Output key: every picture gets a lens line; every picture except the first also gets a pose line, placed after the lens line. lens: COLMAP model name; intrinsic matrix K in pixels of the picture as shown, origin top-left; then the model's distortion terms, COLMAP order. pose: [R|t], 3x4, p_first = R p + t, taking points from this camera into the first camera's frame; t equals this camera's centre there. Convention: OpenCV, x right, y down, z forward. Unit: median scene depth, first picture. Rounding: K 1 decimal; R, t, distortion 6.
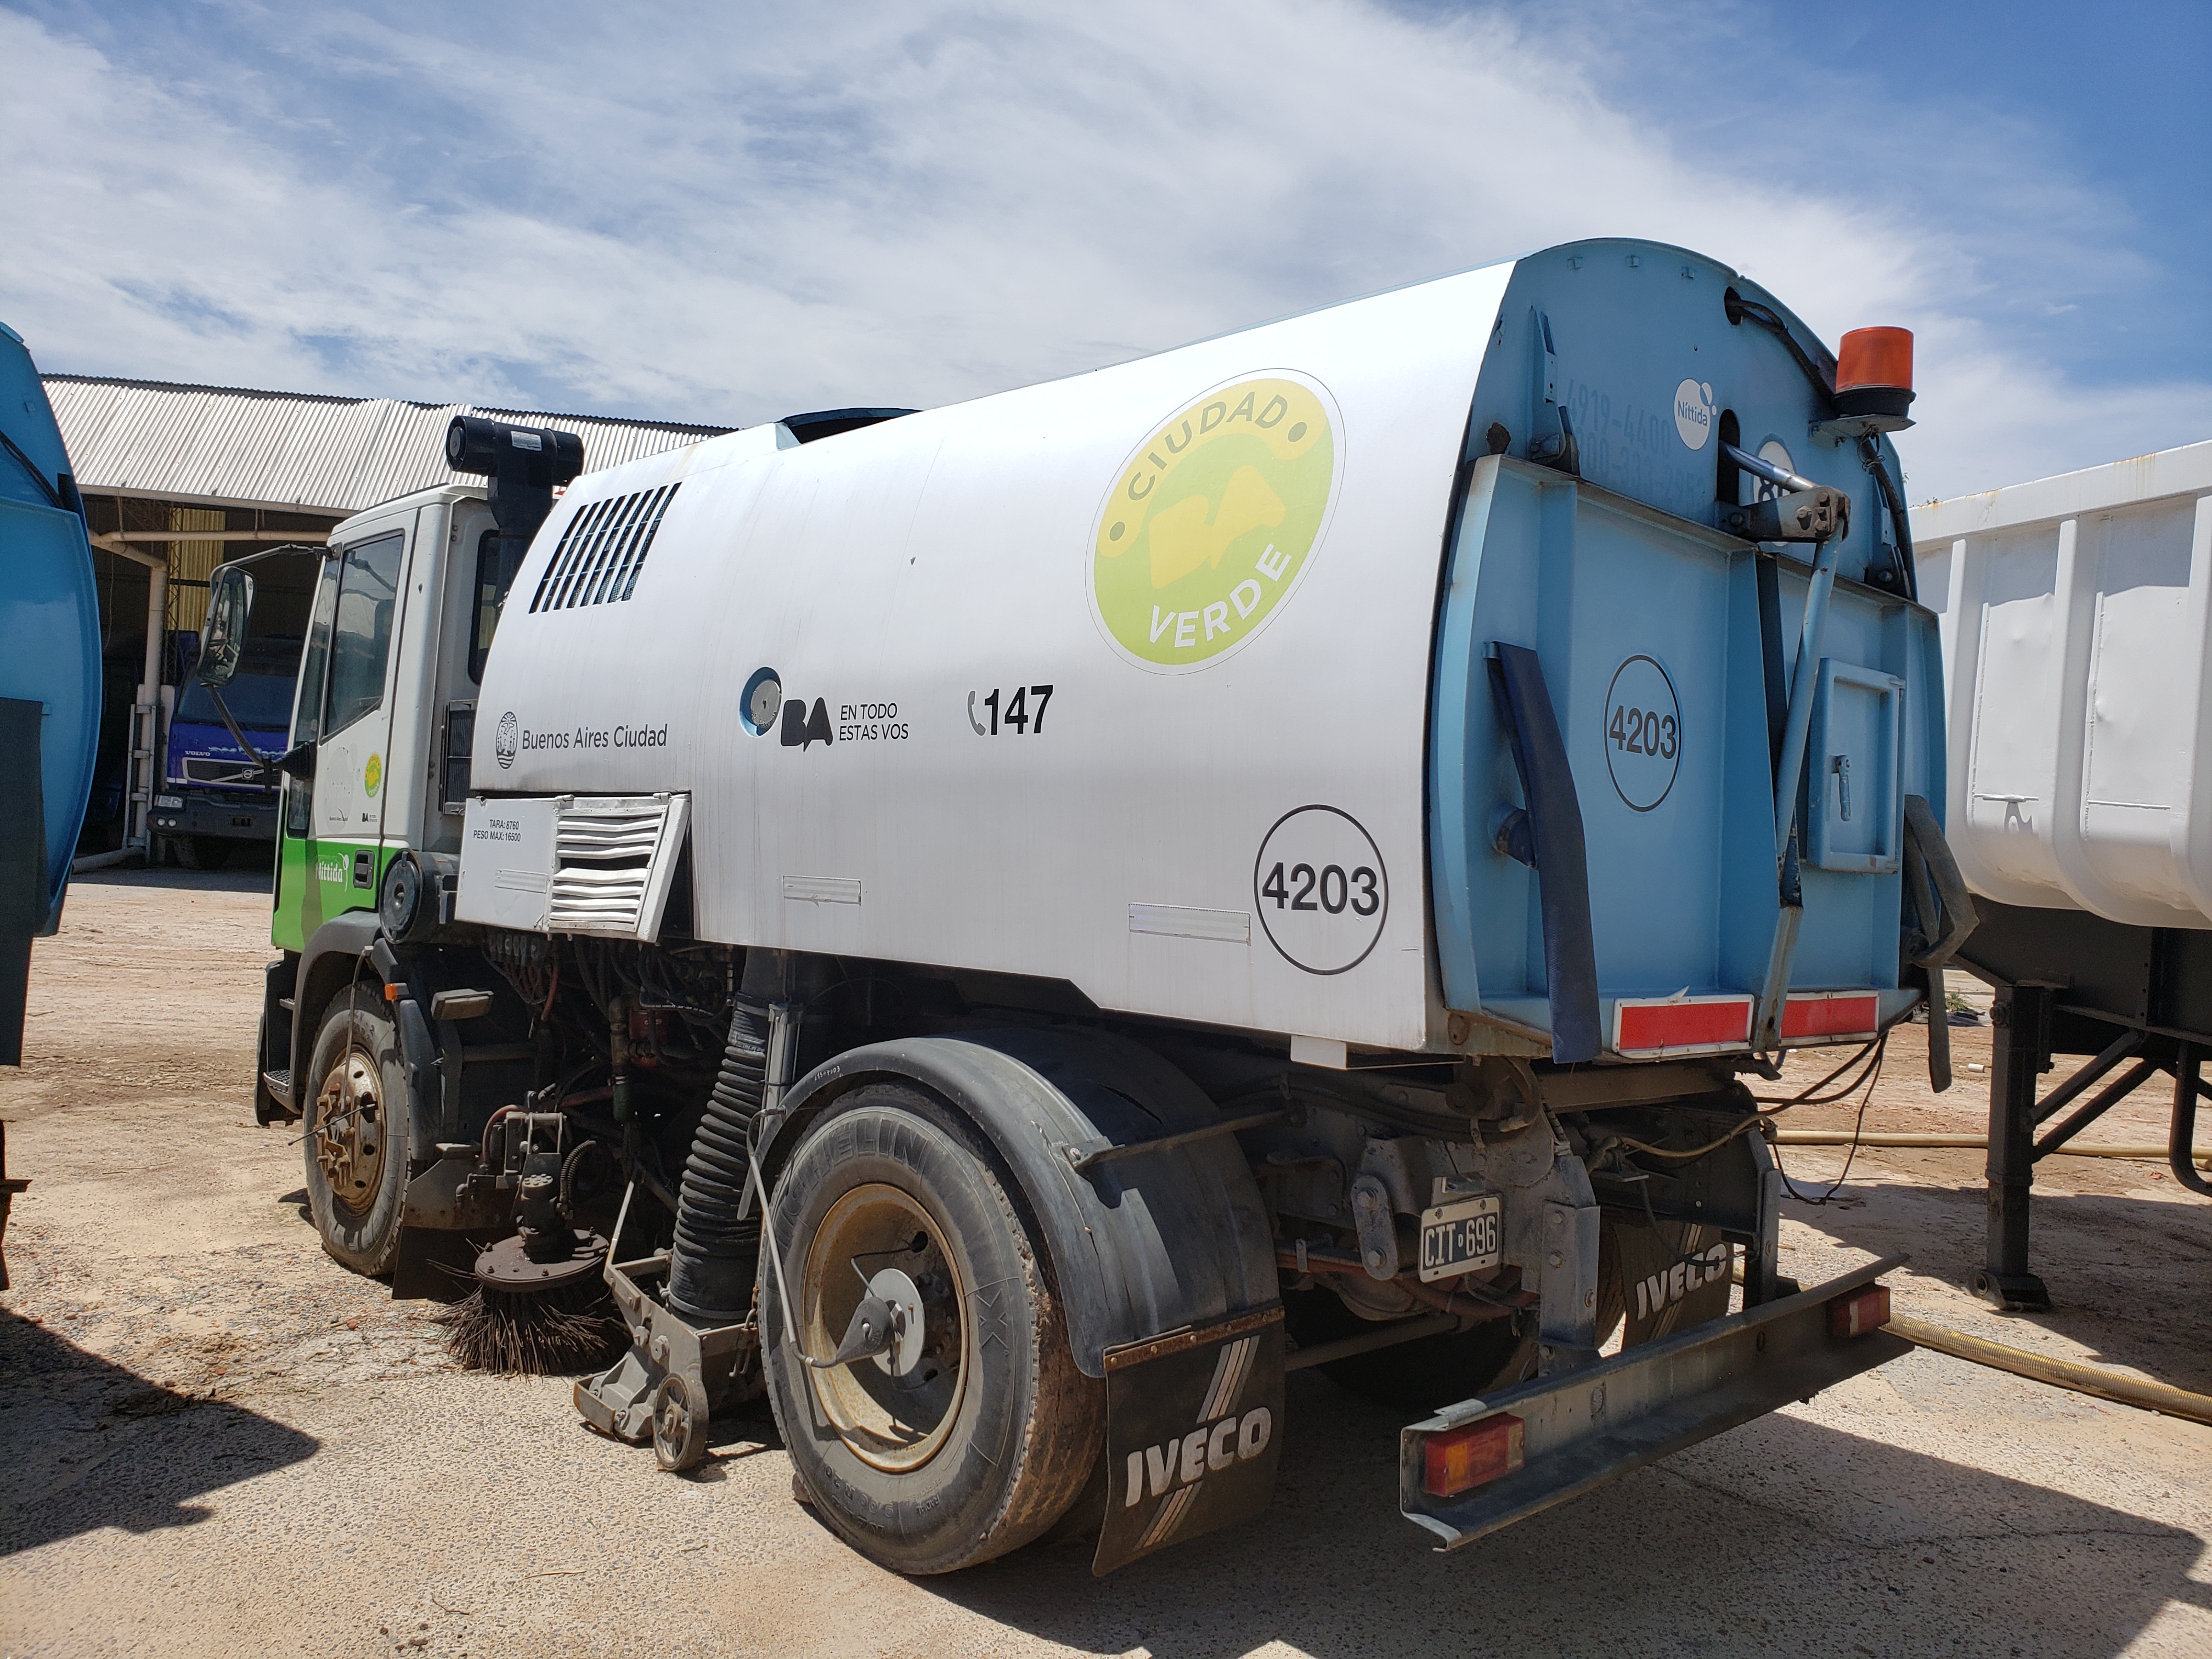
lens RADIAL K [[1718.5, 0, 1092.6], [0, 1718.5, 812.5], [0, 0, 1]] dist [0.067588, -0.033323]
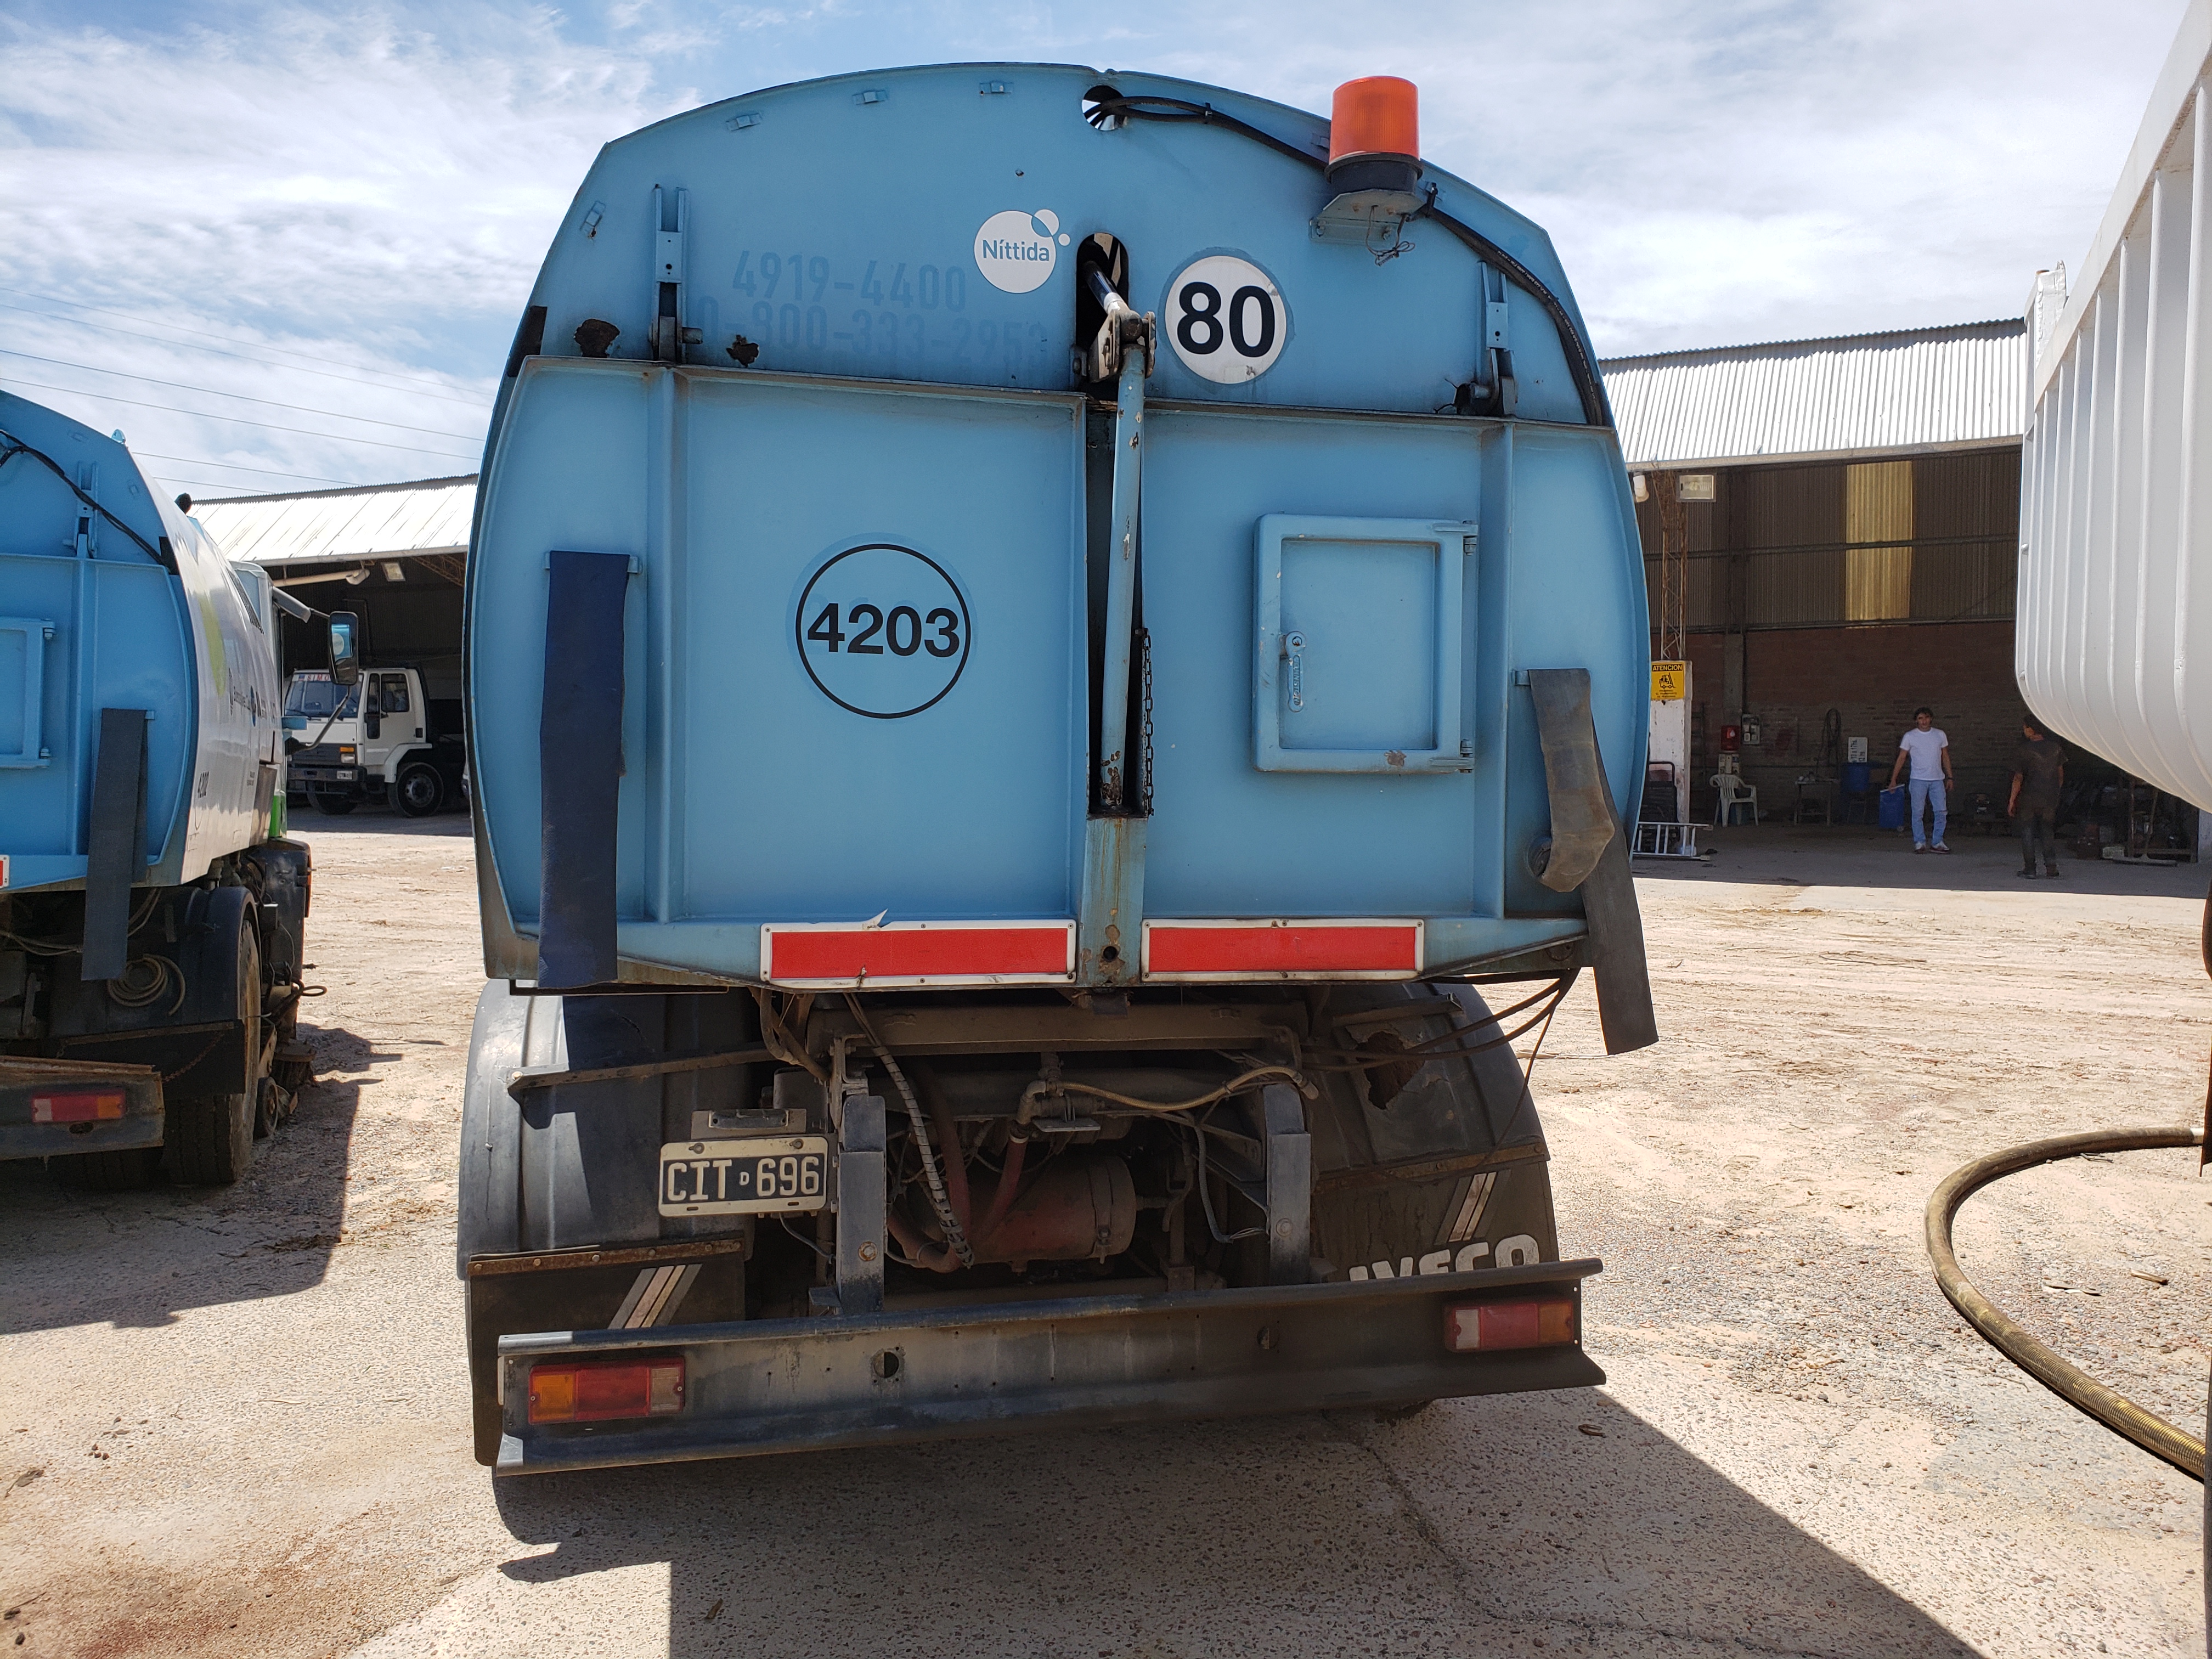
lens RADIAL K [[1643.5, 0, 948.5], [0, 1643.5, 832.2], [0, 0, 1]] dist [0.110259, -0.104953]
pose [[0.850251, -0.034787, -0.525227, 0.756616], [0.051397, 0.998532, 0.017069, 0.043718], [0.523862, -0.041508, 0.850791, 0.273473]]
